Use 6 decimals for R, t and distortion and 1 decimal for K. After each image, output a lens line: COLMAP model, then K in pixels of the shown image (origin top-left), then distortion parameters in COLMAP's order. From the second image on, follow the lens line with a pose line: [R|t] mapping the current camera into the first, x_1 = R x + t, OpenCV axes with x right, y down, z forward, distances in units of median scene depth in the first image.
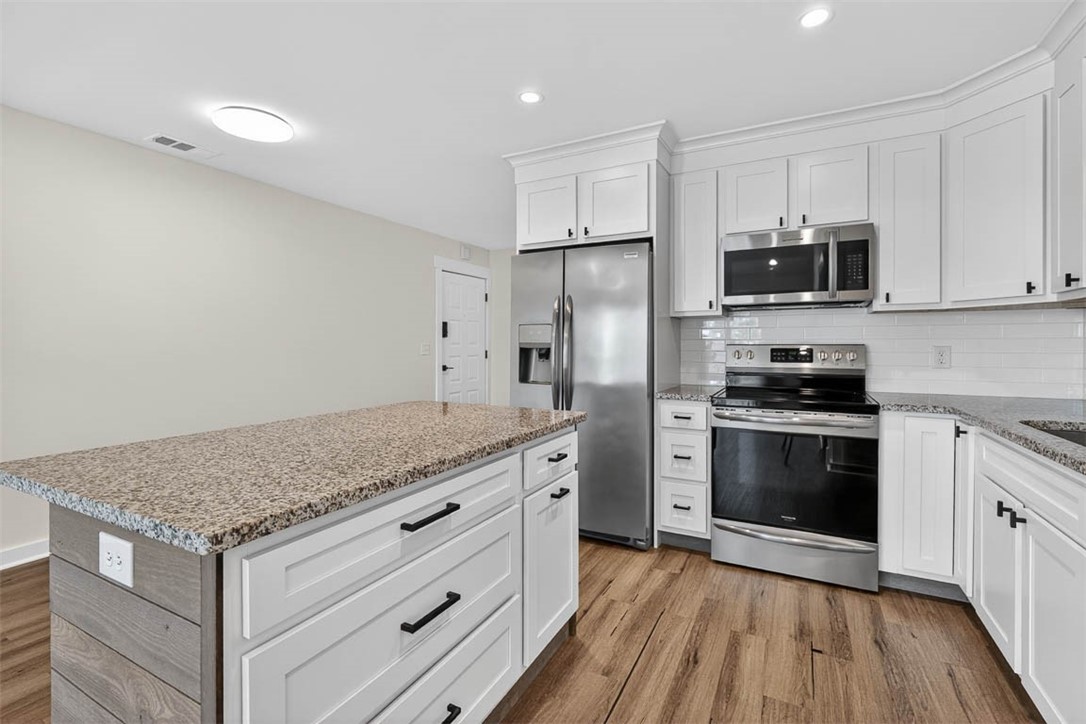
lens RADIAL K [[483.8, 0, 540.3], [0, 483.8, 347.4], [0, 0, 1]] dist [-0.002406, 0.000226]
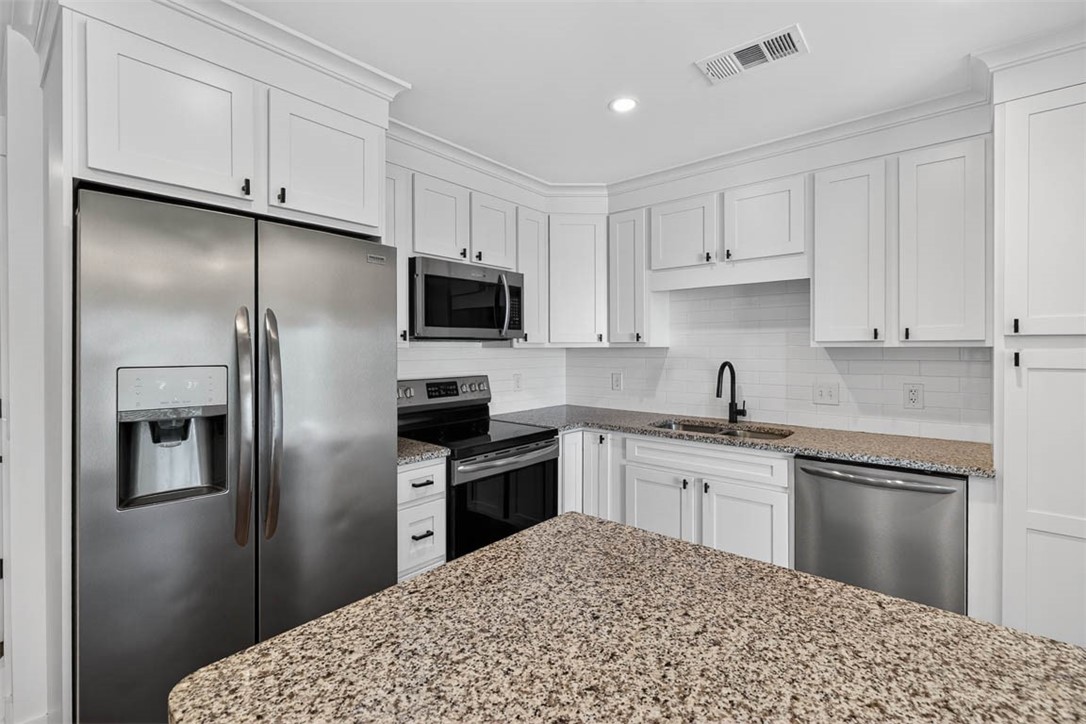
lens RADIAL K [[483.8, 0, 534.3], [0, 483.8, 350.3], [0, 0, 1]] dist [-0.002406, 0.000226]
pose [[0.221821, -0.003863, 0.975080, -0.417935], [0.009475, 0.999953, 0.001806, -0.067524], [-0.975041, 0.008838, 0.221847, 0.658304]]
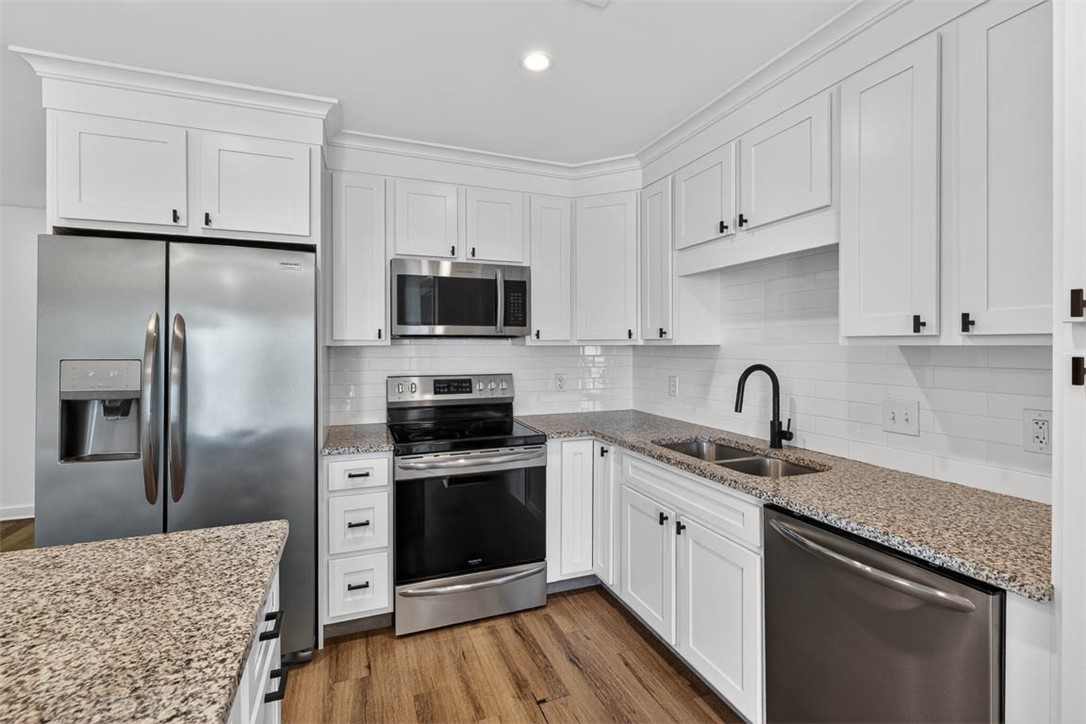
lens RADIAL K [[483.8, 0, 539.1], [0, 483.8, 347.4], [0, 0, 1]] dist [-0.002406, 0.000226]
pose [[0.650884, -0.002881, 0.759172, -0.124208], [0.006520, 0.999977, -0.001795, -0.065740], [-0.759149, 0.006118, 0.650888, 0.245084]]
